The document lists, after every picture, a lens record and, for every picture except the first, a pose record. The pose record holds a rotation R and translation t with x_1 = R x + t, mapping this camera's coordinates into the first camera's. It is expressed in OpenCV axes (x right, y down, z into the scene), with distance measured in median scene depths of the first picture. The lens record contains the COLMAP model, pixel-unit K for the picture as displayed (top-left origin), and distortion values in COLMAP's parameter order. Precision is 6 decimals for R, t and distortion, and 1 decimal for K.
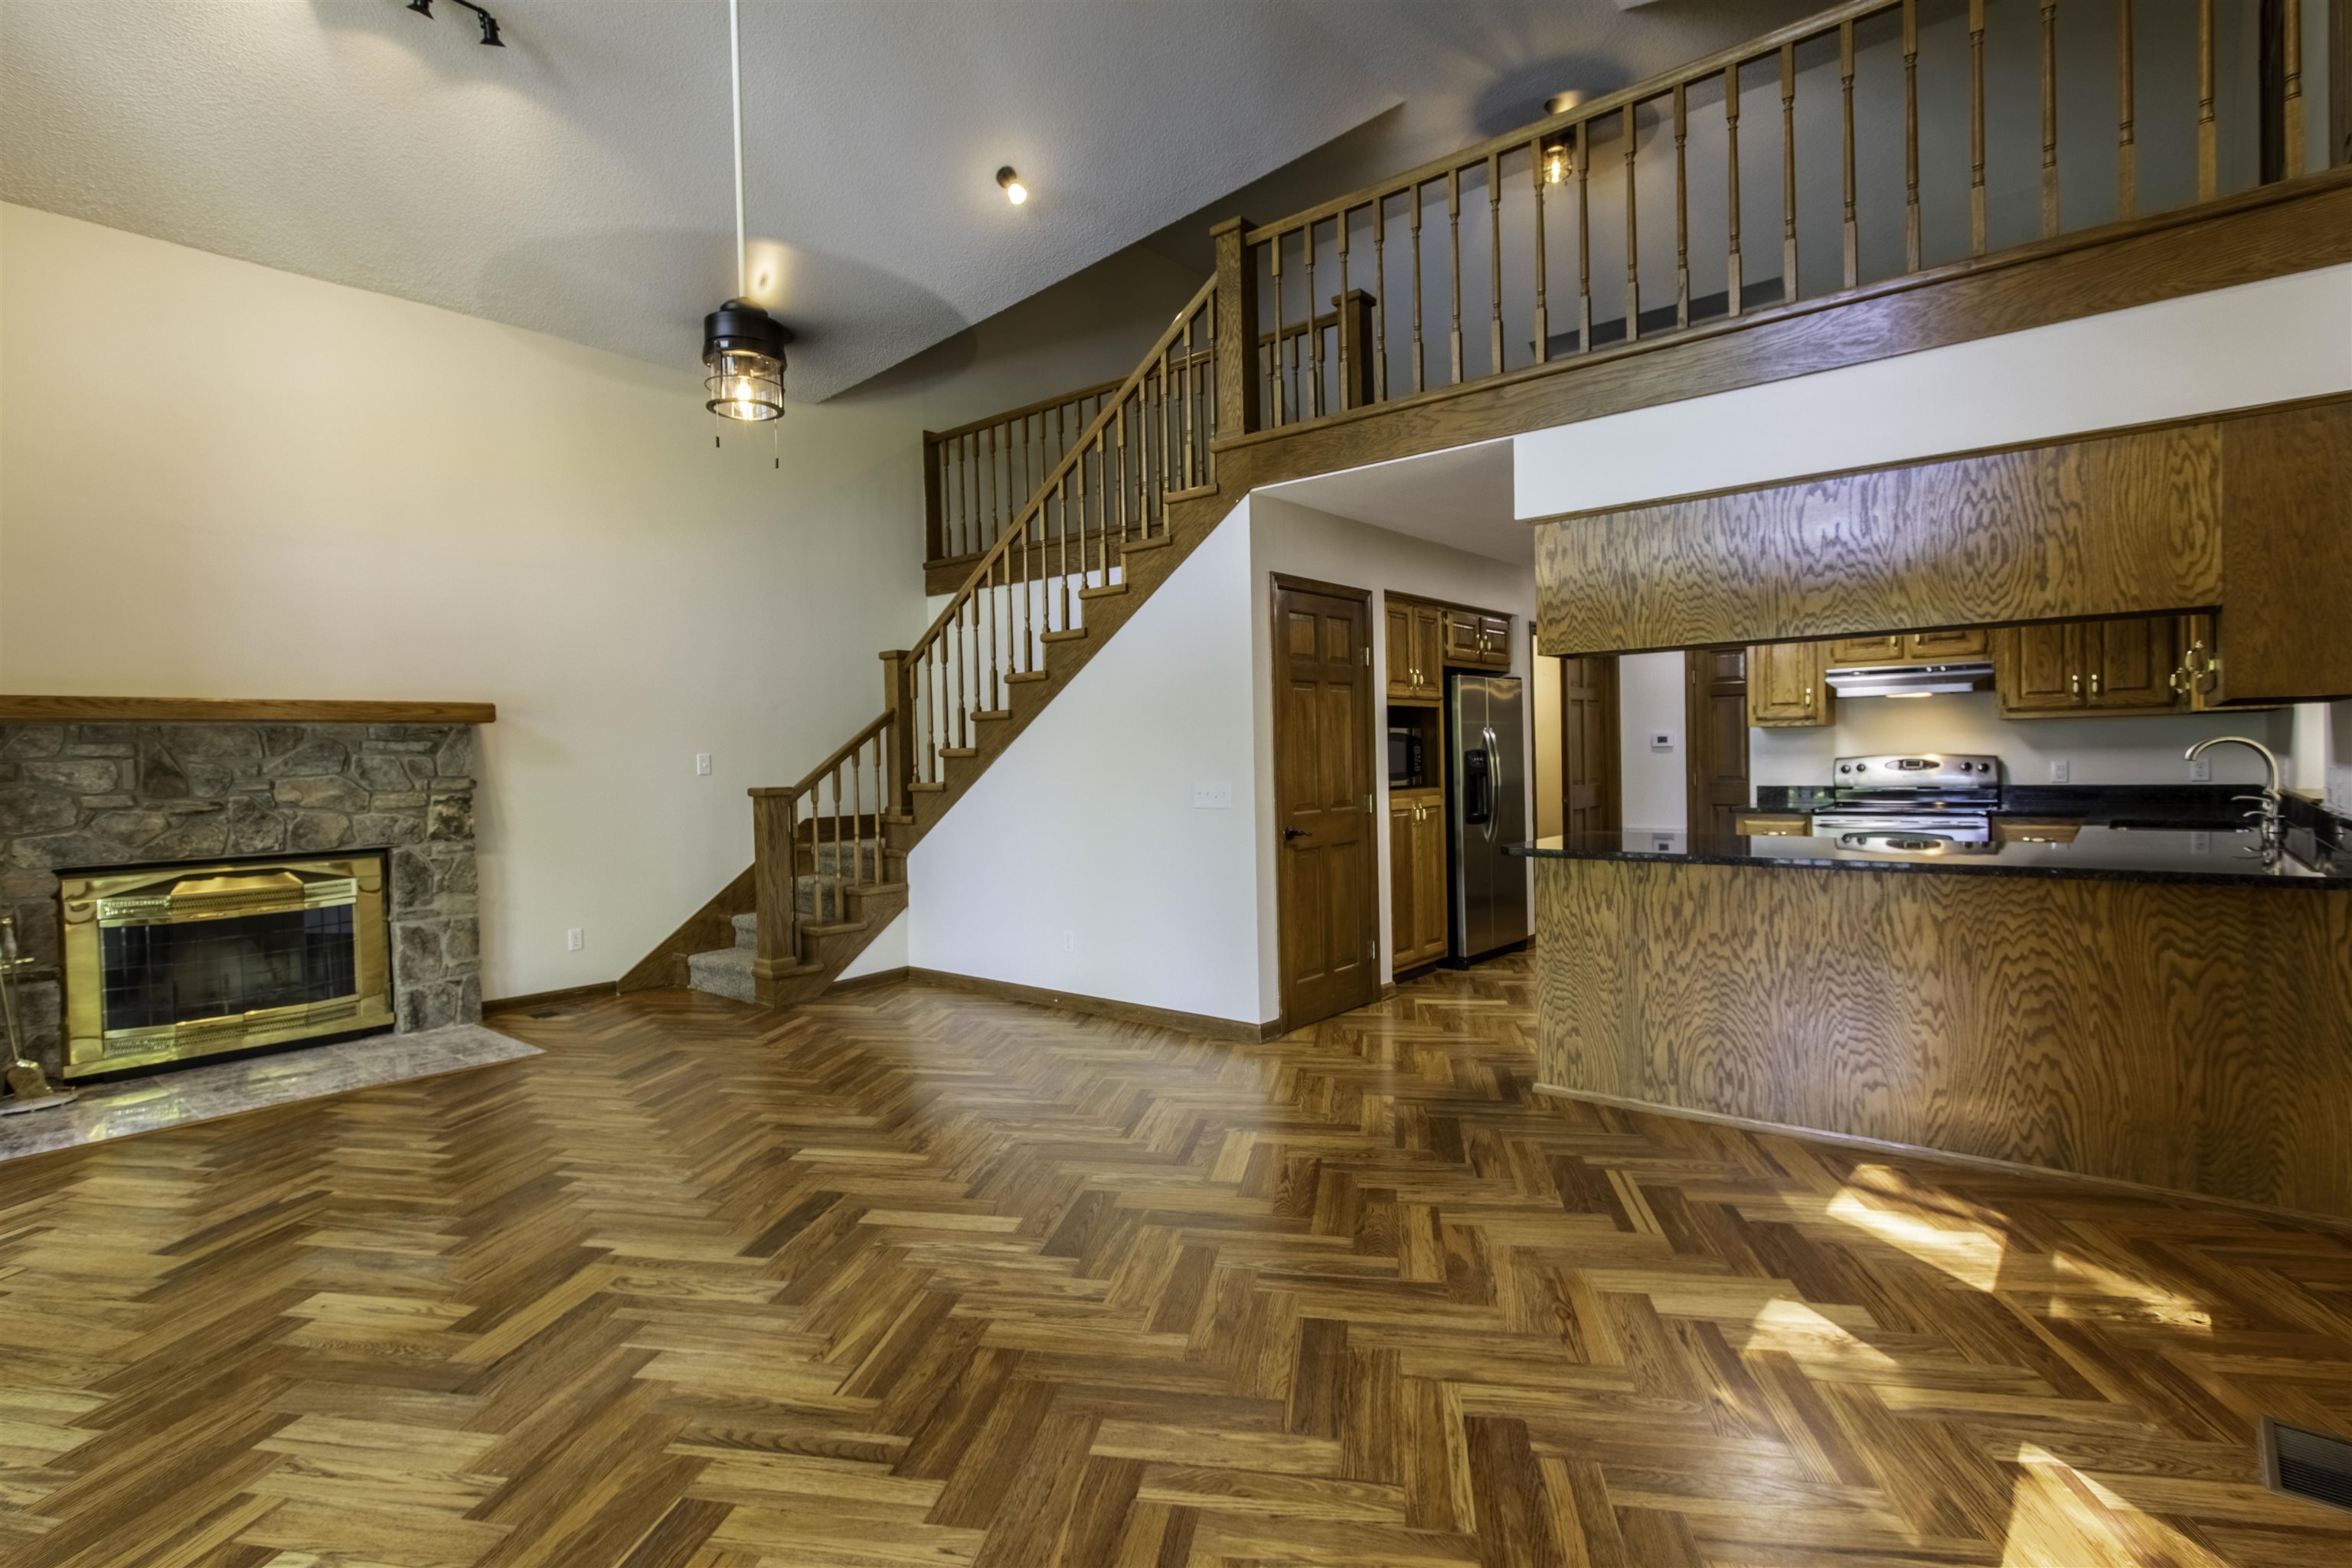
lens RADIAL K [[1180.9, 0, 1176.0], [0, 1180.9, 784.0], [0, 0, 1]] dist [-0.001518, -0.000150]
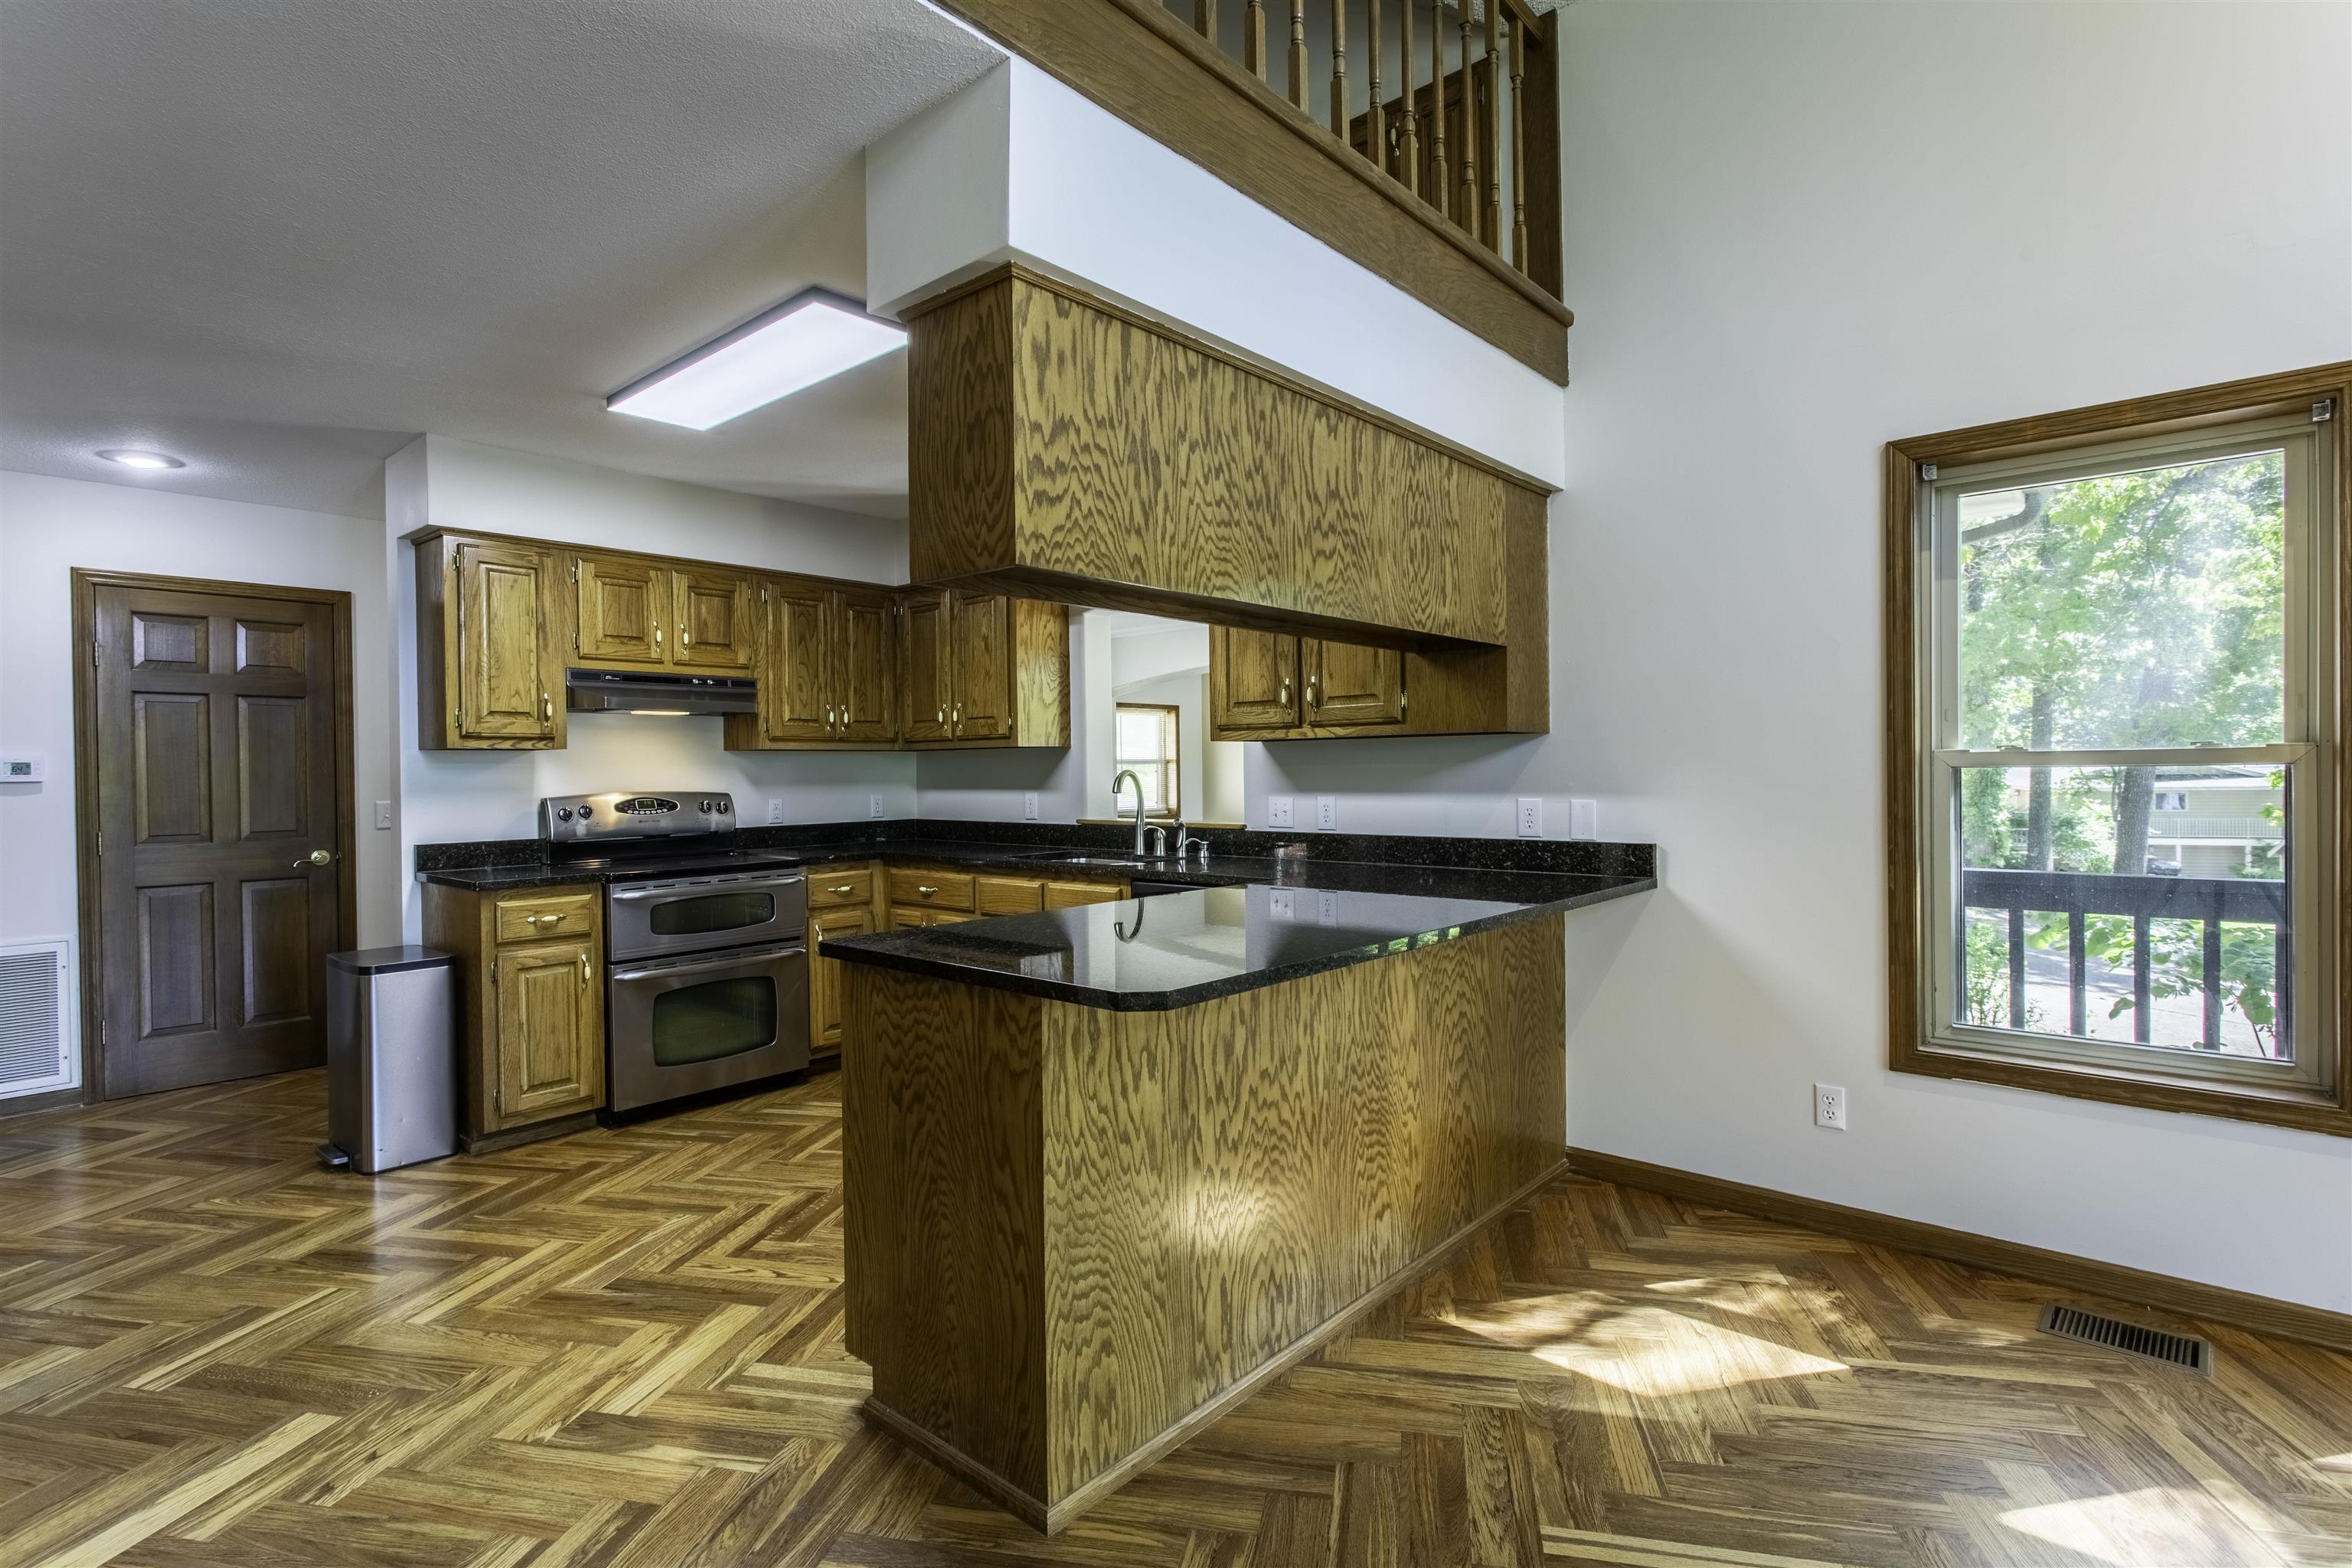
lens RADIAL K [[1121.8, 0, 1180.2], [0, 1121.8, 780.3], [0, 0, 1]] dist [0.001794, 0.001108]
pose [[0.029758, 0.010516, 0.999502, -0.133902], [0.034507, 0.999338, -0.011542, -0.019628], [-0.998961, 0.034833, 0.029376, 1.003136]]
